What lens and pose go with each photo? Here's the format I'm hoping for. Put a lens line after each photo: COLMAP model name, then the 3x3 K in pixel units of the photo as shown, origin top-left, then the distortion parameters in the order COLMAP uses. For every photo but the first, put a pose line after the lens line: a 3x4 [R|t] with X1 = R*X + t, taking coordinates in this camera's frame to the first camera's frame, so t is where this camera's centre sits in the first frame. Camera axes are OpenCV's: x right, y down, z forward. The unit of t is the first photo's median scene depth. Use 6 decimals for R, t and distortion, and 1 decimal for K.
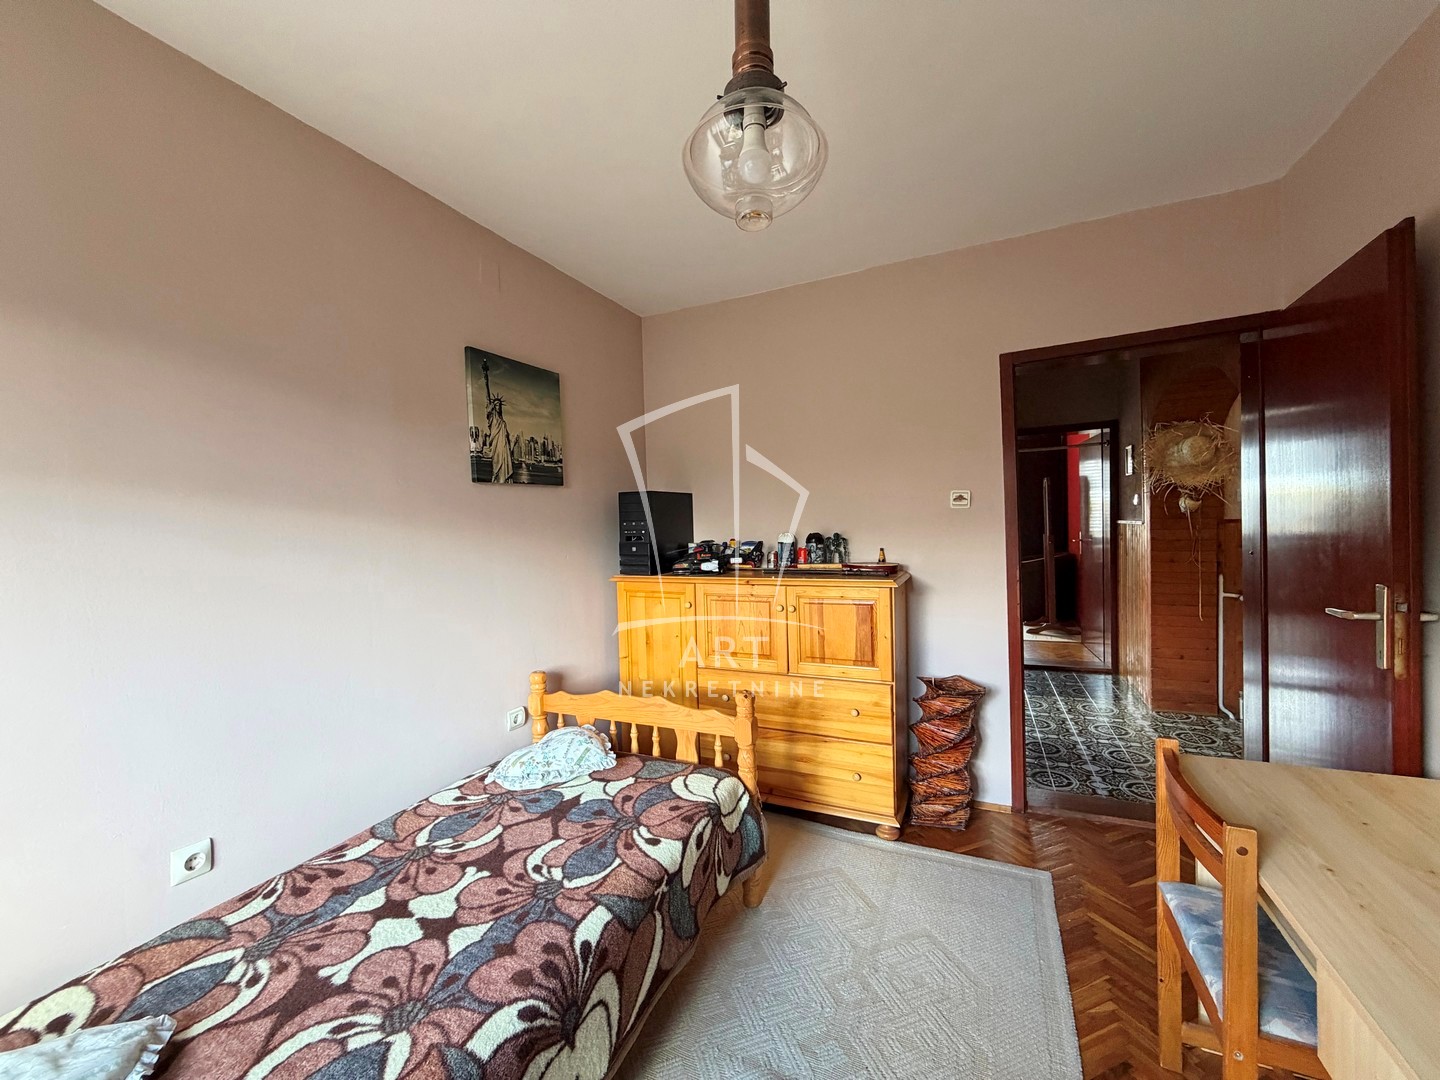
lens RADIAL K [[571.0, 0, 714.8], [0, 571.0, 533.3], [0, 0, 1]] dist [-0.001137, -0.000087]
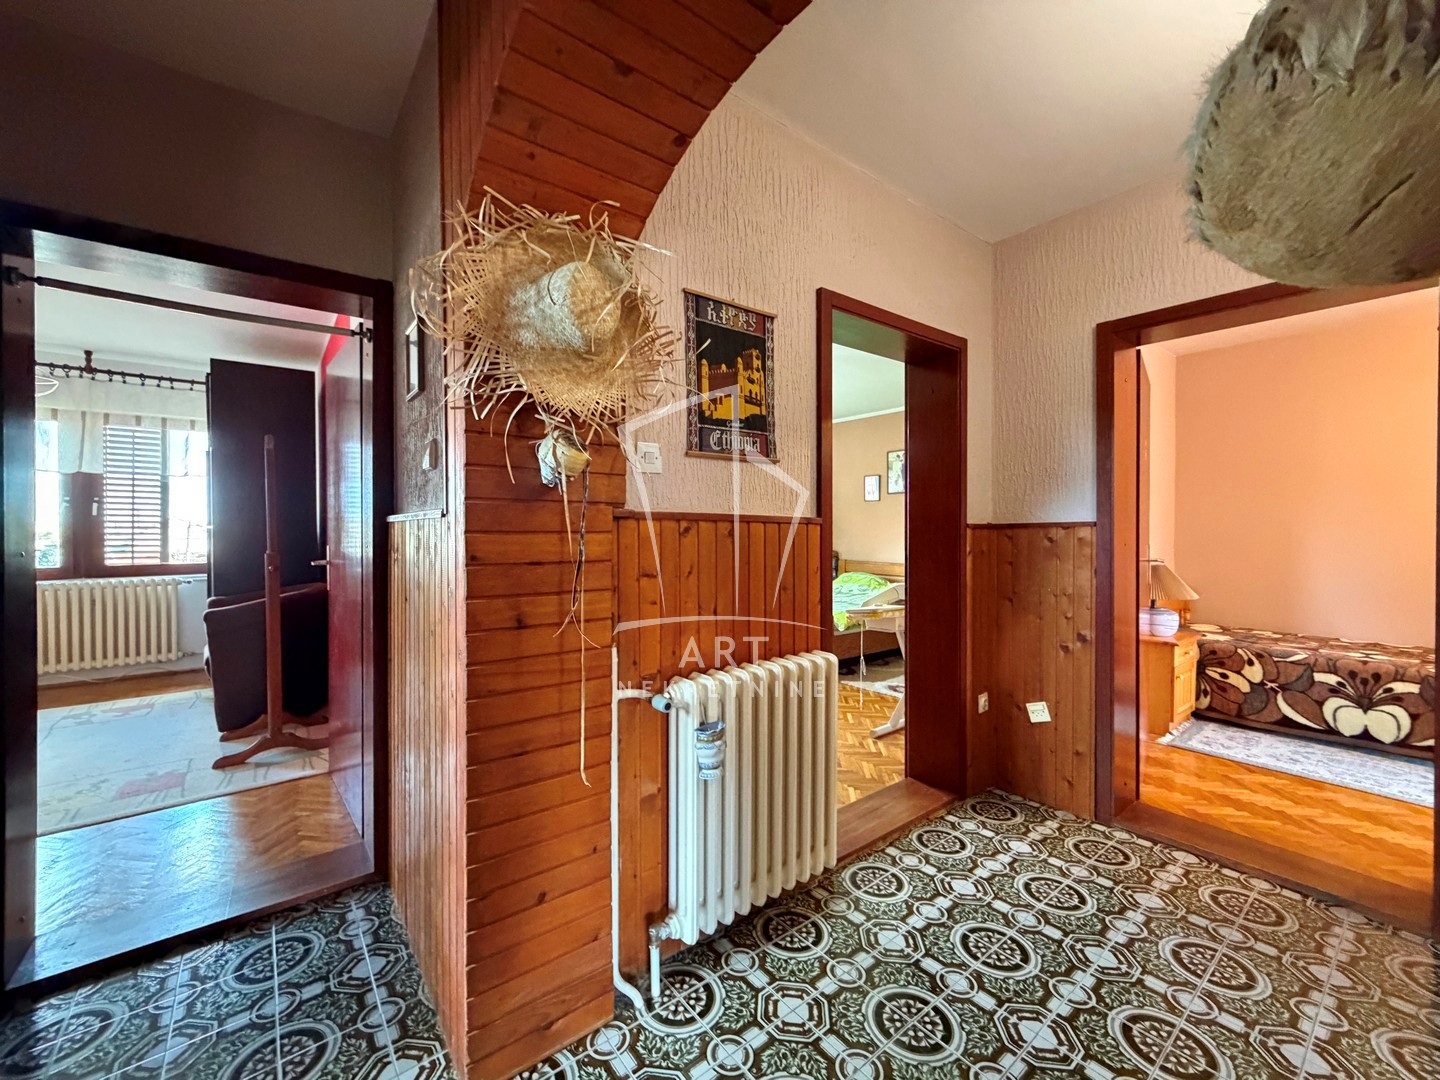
lens RADIAL K [[571.0, 0, 714.3], [0, 571.0, 535.2], [0, 0, 1]] dist [-0.001137, -0.000087]
pose [[0.456448, 0.020653, 0.889510, 0.566996], [0.007096, 0.999614, -0.026851, 0.005669], [-0.889722, 0.018568, 0.456125, 0.762796]]
